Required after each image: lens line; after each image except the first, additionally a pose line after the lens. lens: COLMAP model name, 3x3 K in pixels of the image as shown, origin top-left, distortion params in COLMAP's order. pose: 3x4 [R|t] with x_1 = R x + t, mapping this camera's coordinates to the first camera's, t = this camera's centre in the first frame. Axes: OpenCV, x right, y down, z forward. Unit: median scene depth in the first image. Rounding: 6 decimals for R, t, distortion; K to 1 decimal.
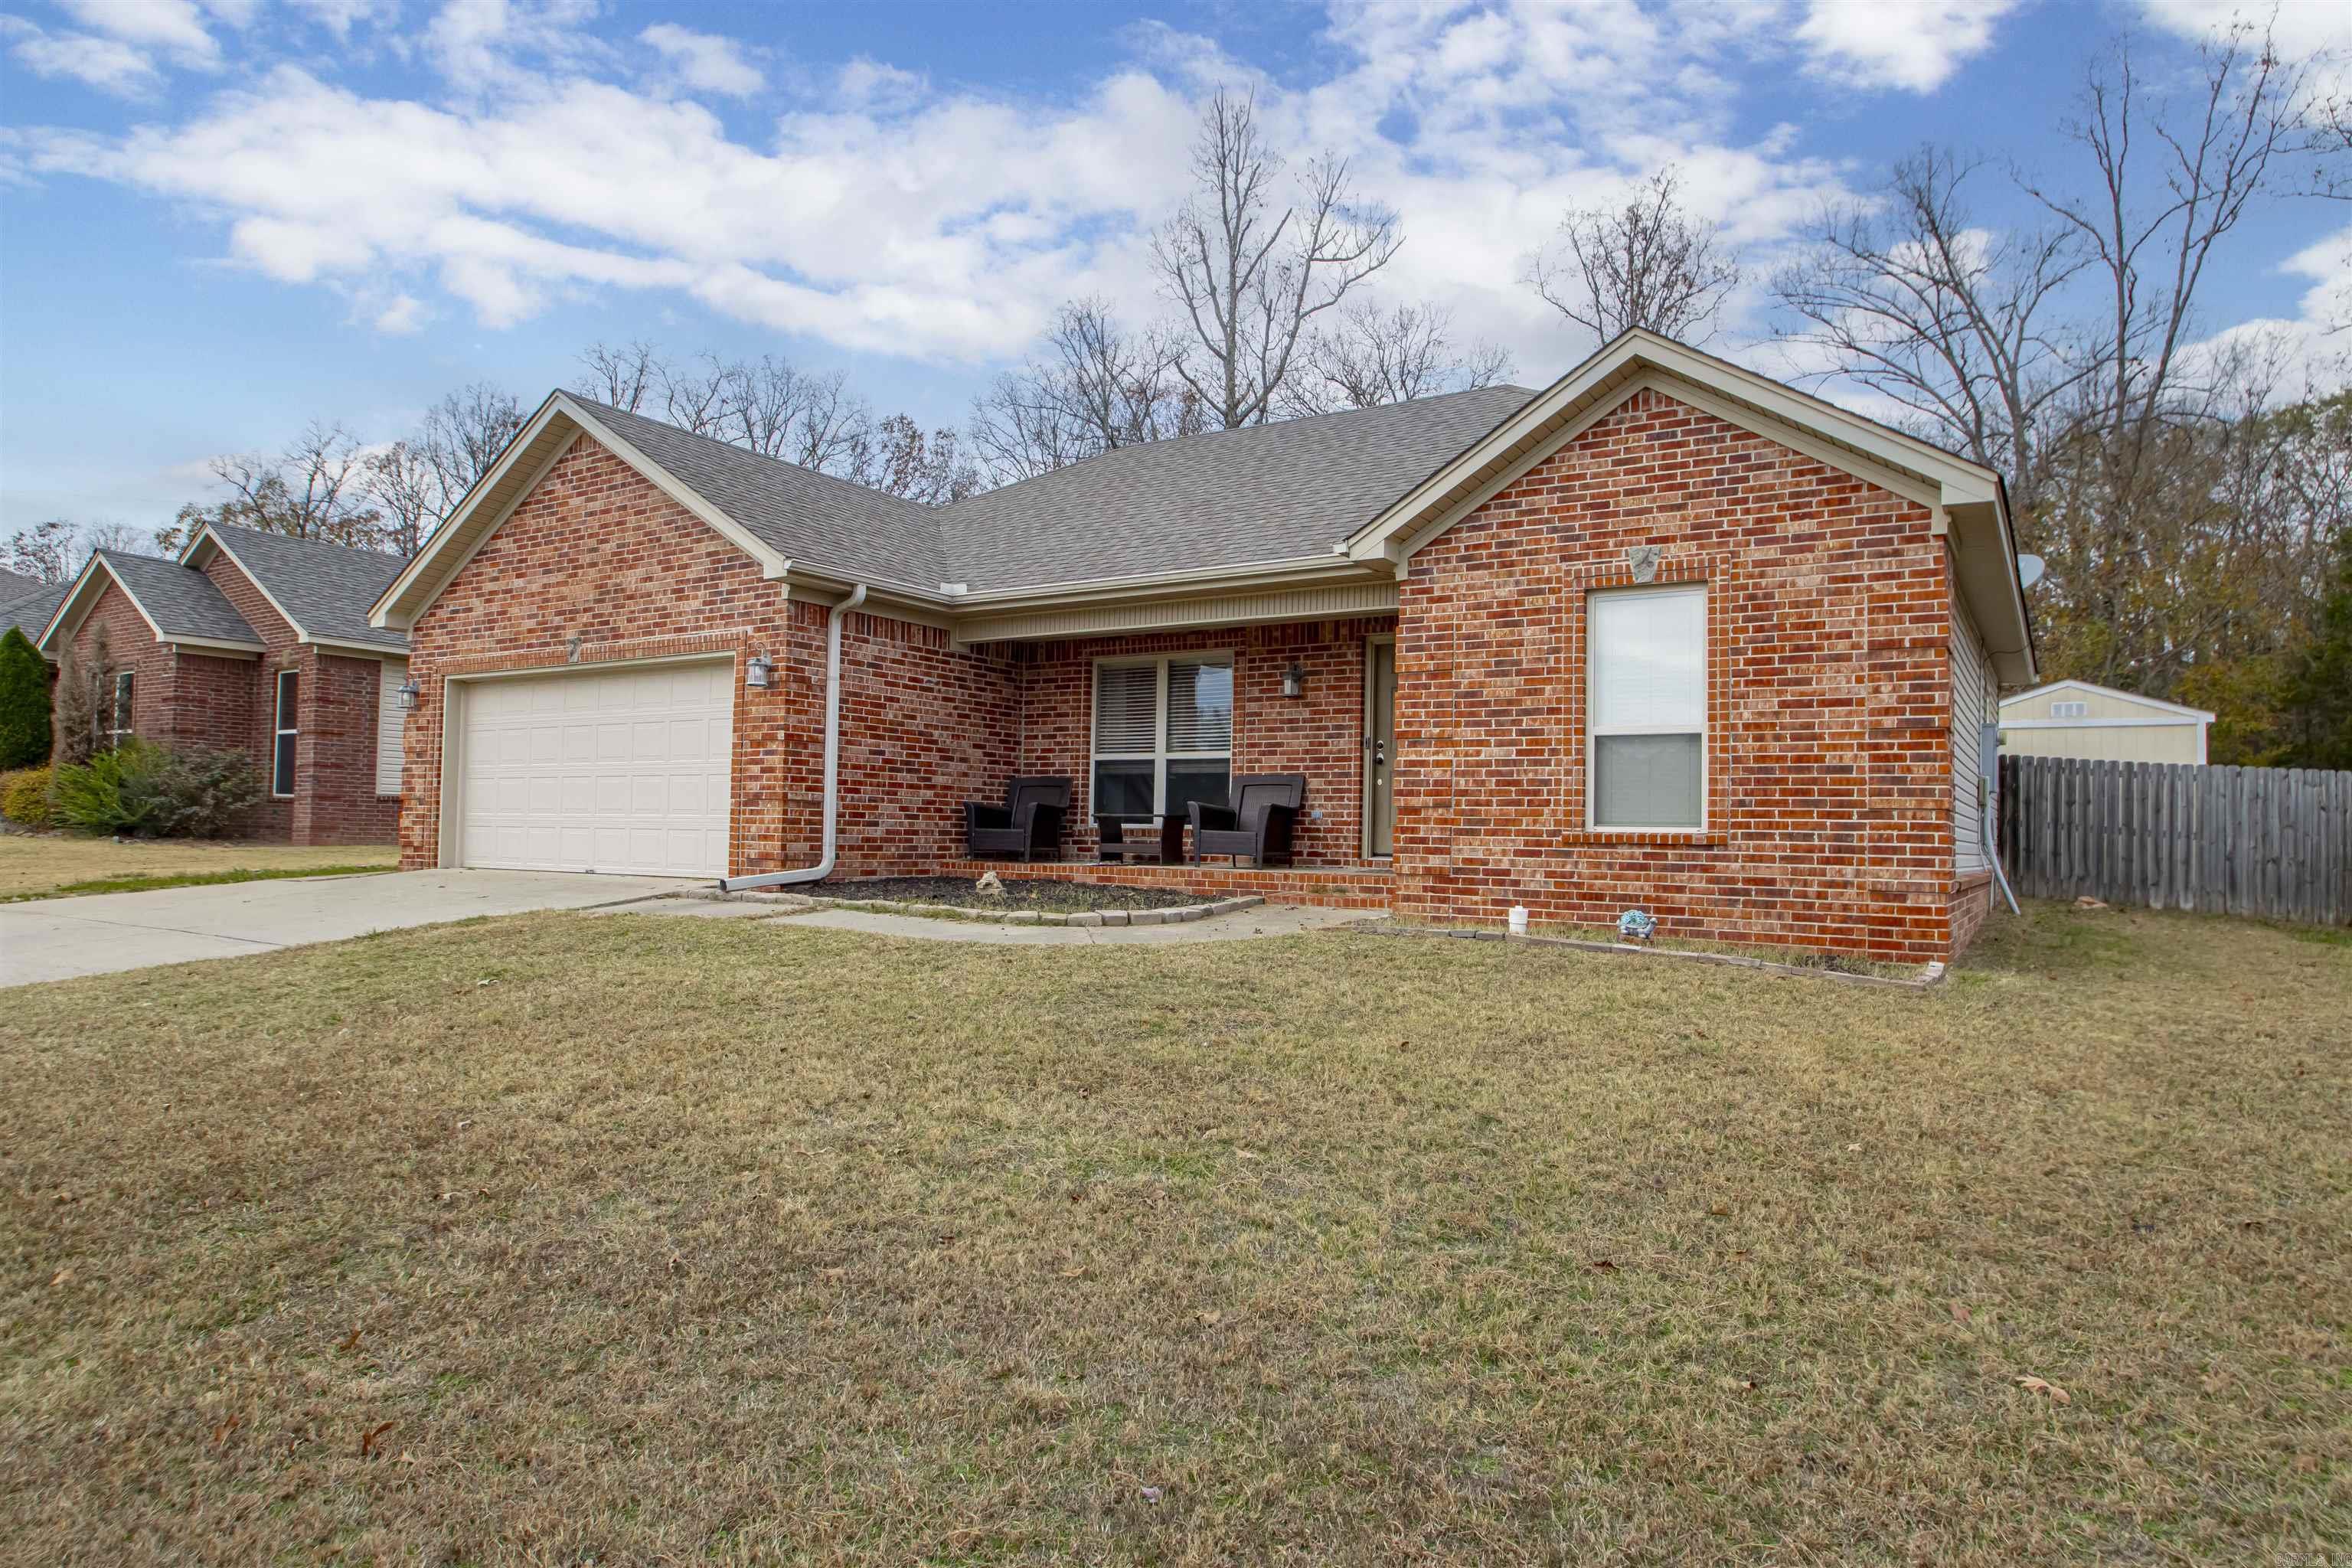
lens RADIAL K [[1402.1, 0, 1178.4], [0, 1402.1, 784.8], [0, 0, 1]] dist [-0.025781, 0.005249]
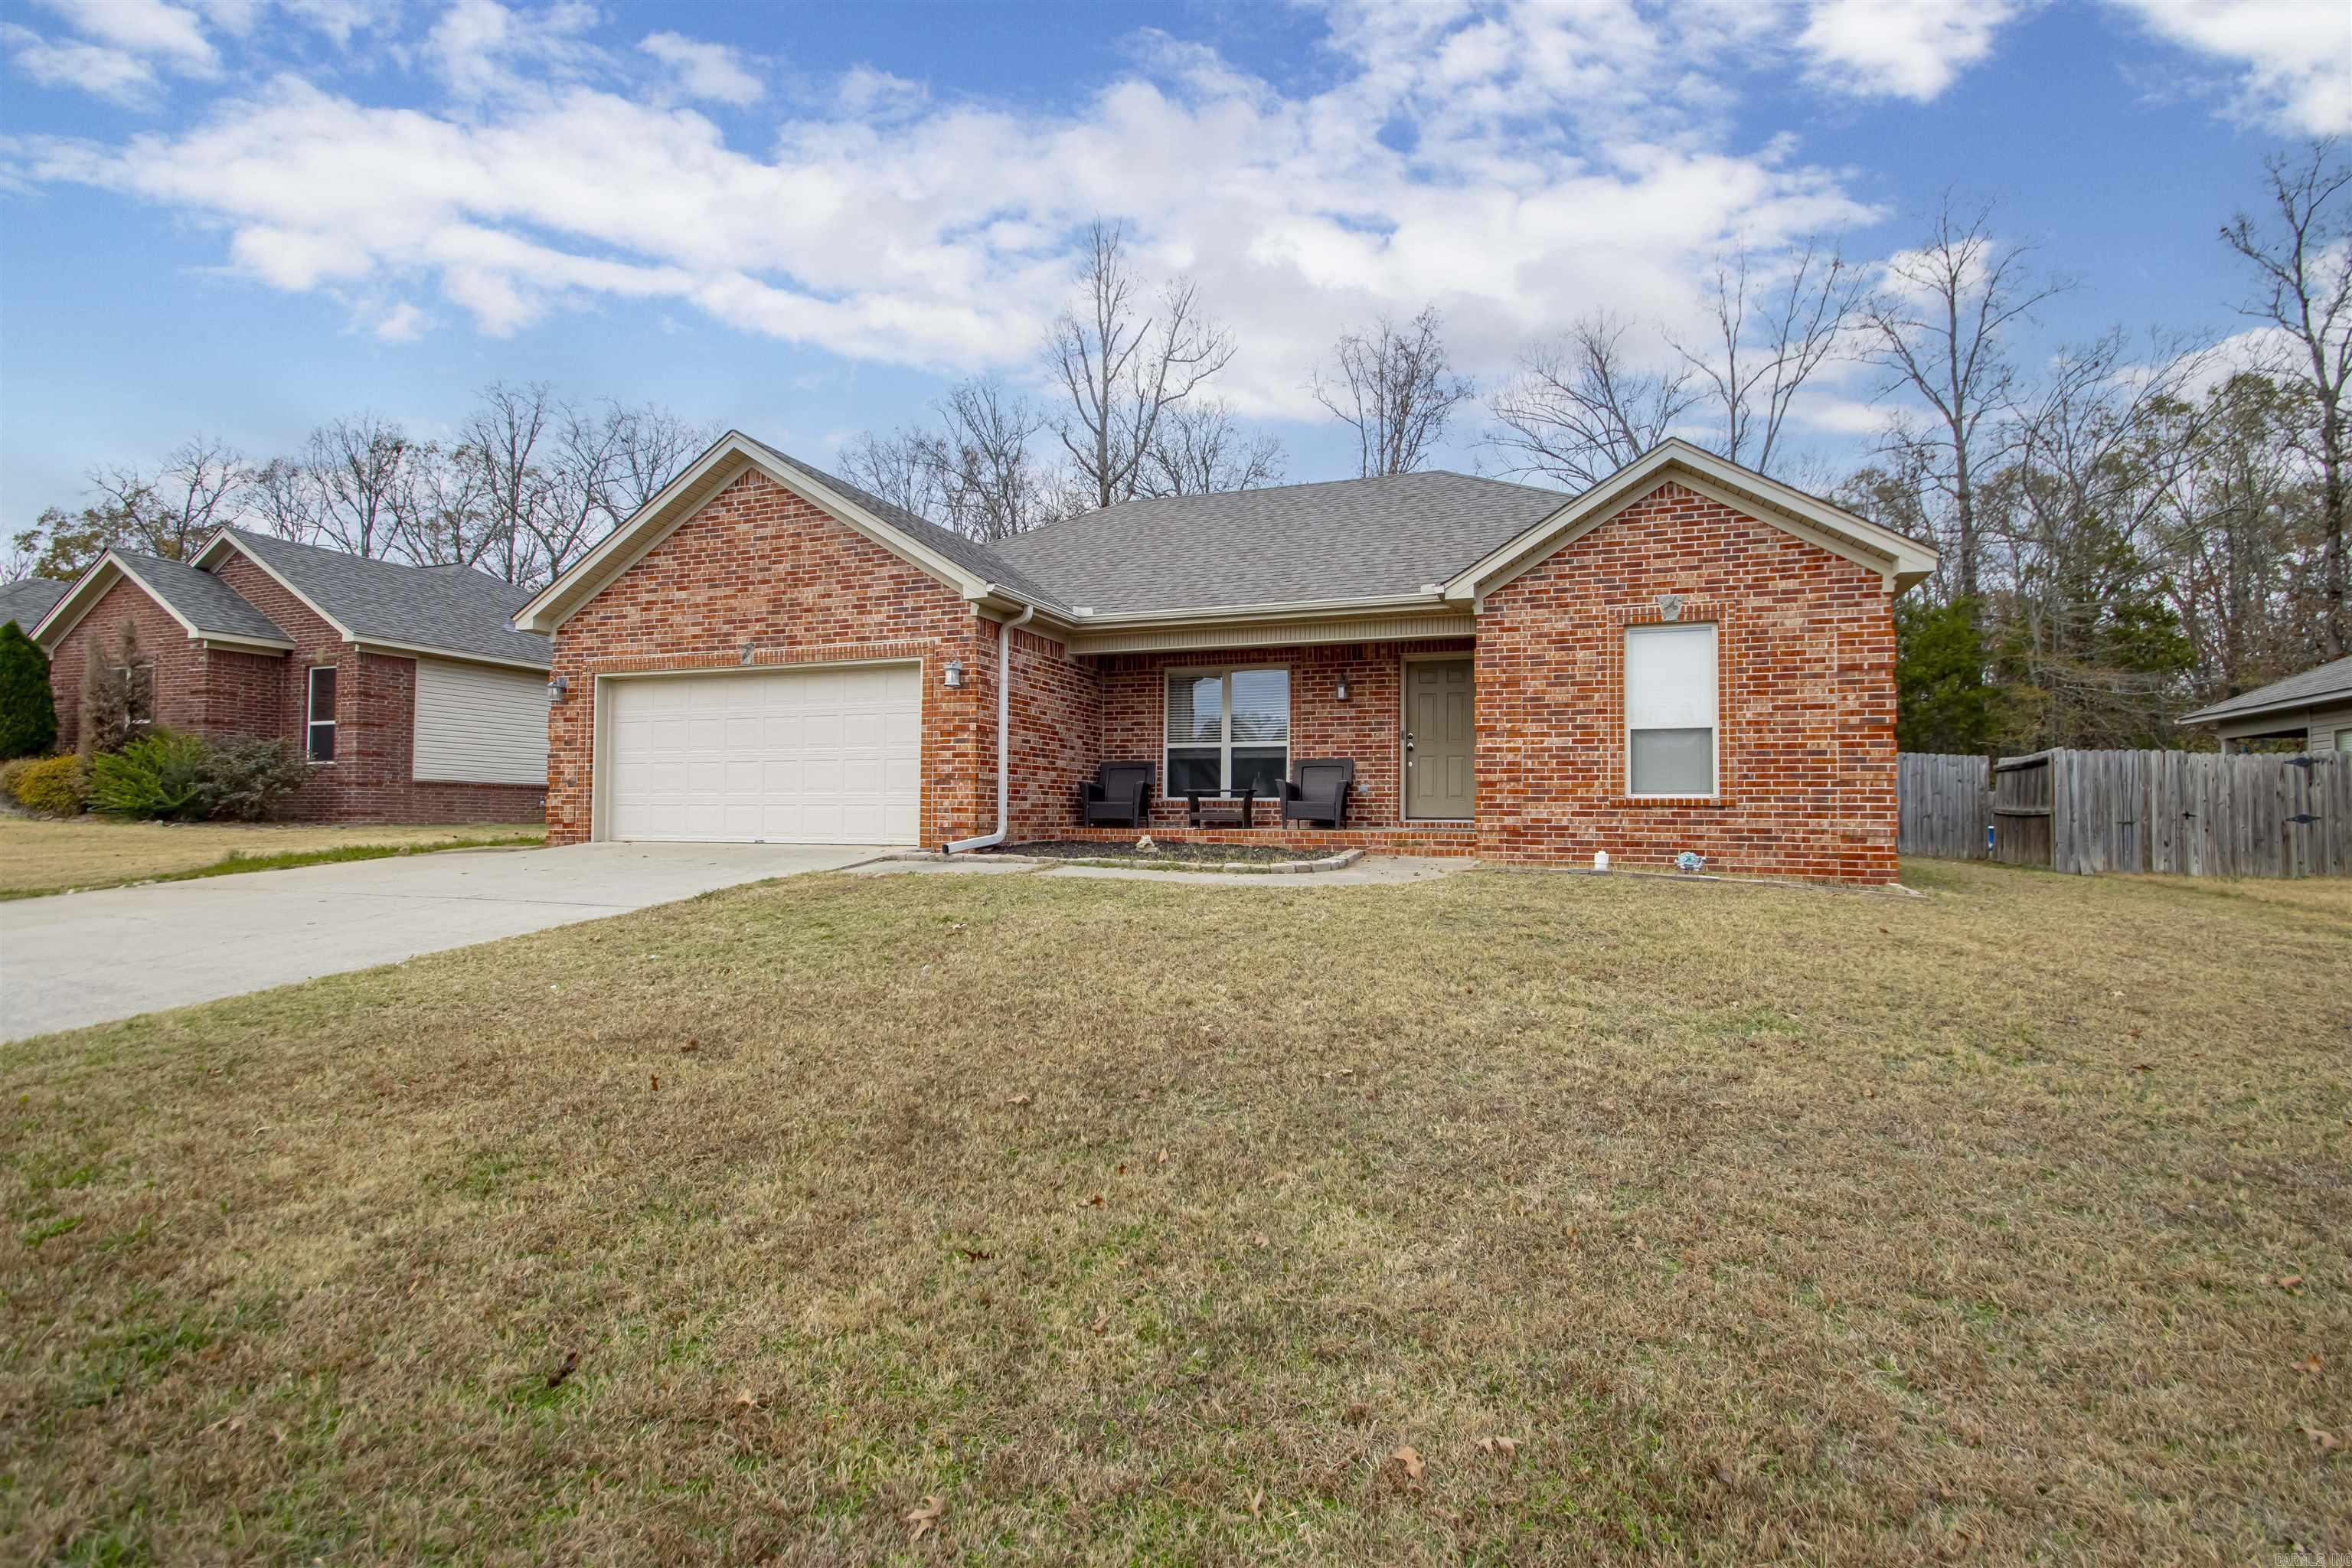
lens RADIAL K [[1100.8, 0, 1185.5], [0, 1100.8, 781.6], [0, 0, 1]] dist [0.004861, -0.007779]
pose [[0.976910, -0.005646, 0.213577, -0.298718], [0.003732, 0.999949, 0.009362, 0.004228], [-0.213619, -0.008349, 0.976881, 0.014146]]
